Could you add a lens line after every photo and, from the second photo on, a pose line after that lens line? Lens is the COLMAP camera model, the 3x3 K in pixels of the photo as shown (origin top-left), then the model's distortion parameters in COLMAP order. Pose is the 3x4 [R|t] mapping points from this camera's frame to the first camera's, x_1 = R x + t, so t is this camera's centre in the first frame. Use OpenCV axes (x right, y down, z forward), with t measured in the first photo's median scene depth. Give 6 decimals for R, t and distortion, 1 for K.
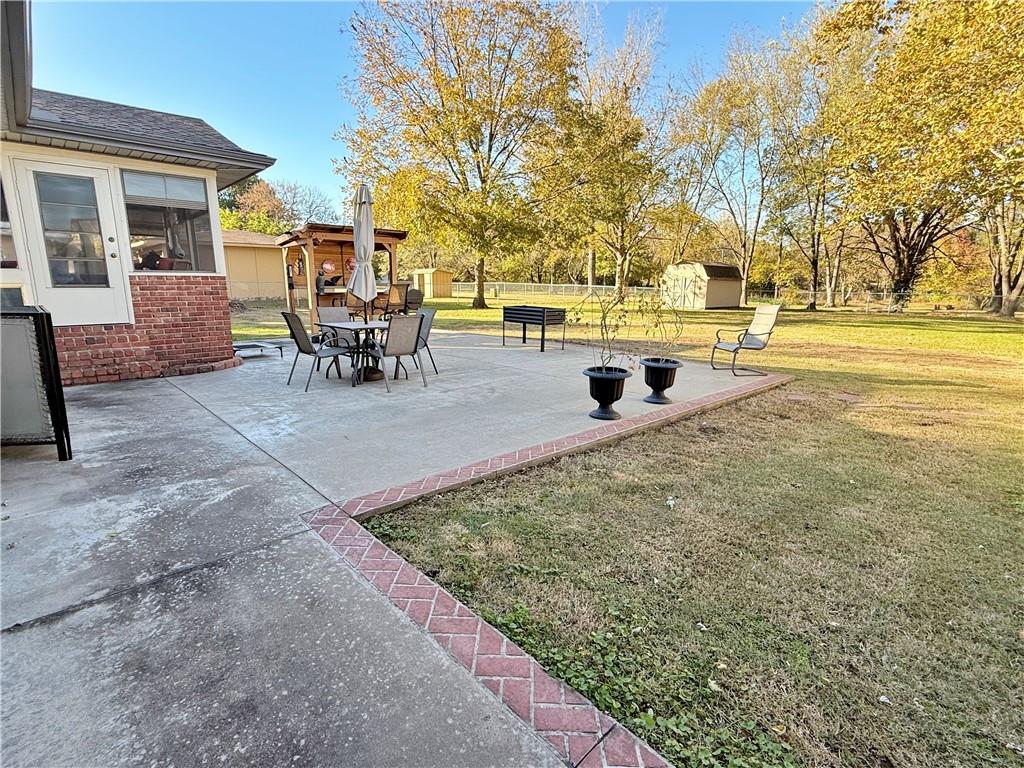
lens RADIAL K [[508.8, 0, 509.3], [0, 508.8, 384.7], [0, 0, 1]] dist [0.005173, -0.001067]
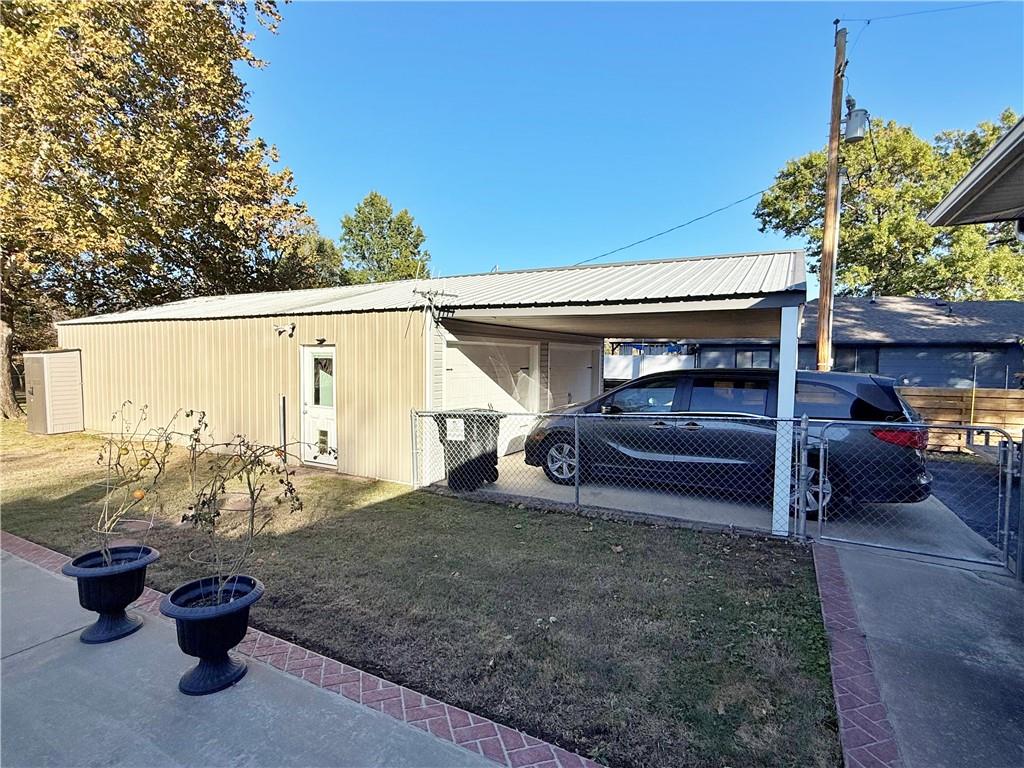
lens RADIAL K [[508.8, 0, 510.1], [0, 508.8, 382.7], [0, 0, 1]] dist [0.005173, -0.001067]
pose [[-0.323069, -0.046958, 0.945210, -0.198593], [0.177133, 0.978117, 0.109137, -0.119440], [-0.929650, 0.202687, -0.307682, 0.408051]]
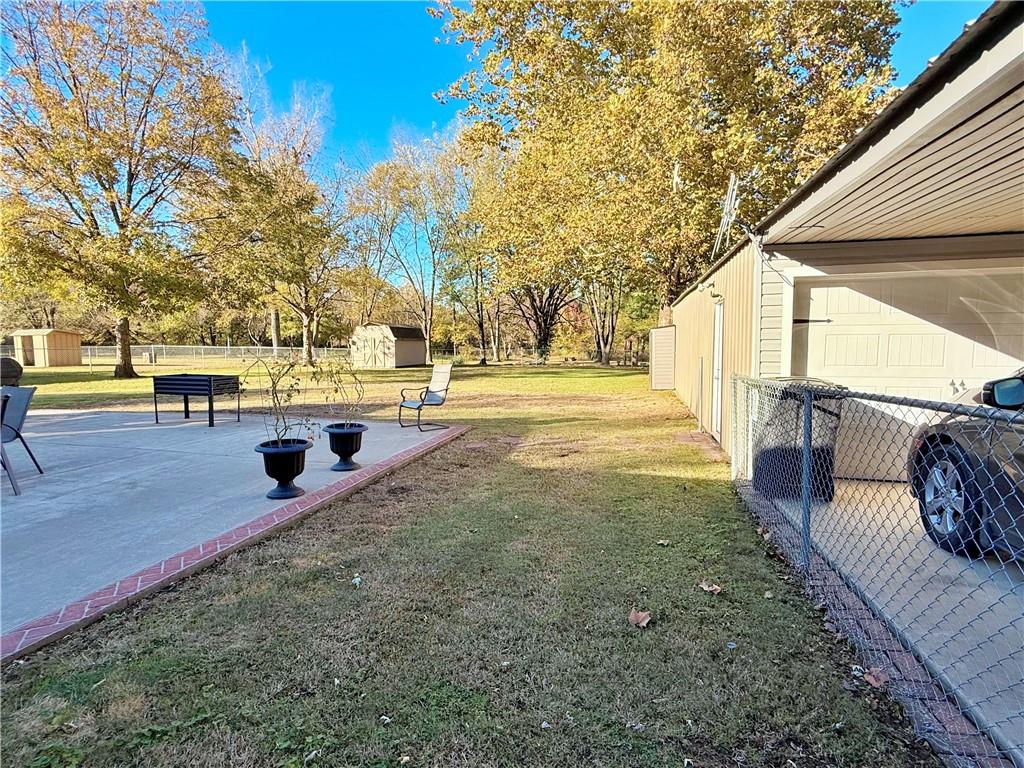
lens RADIAL K [[508.8, 0, 512.4], [0, 508.8, 384.4], [0, 0, 1]] dist [0.005173, -0.001067]
pose [[0.833390, -0.057516, 0.549684, 0.018817], [0.120785, 0.989483, -0.079591, -0.005321], [-0.539326, 0.132723, 0.831572, 0.004345]]
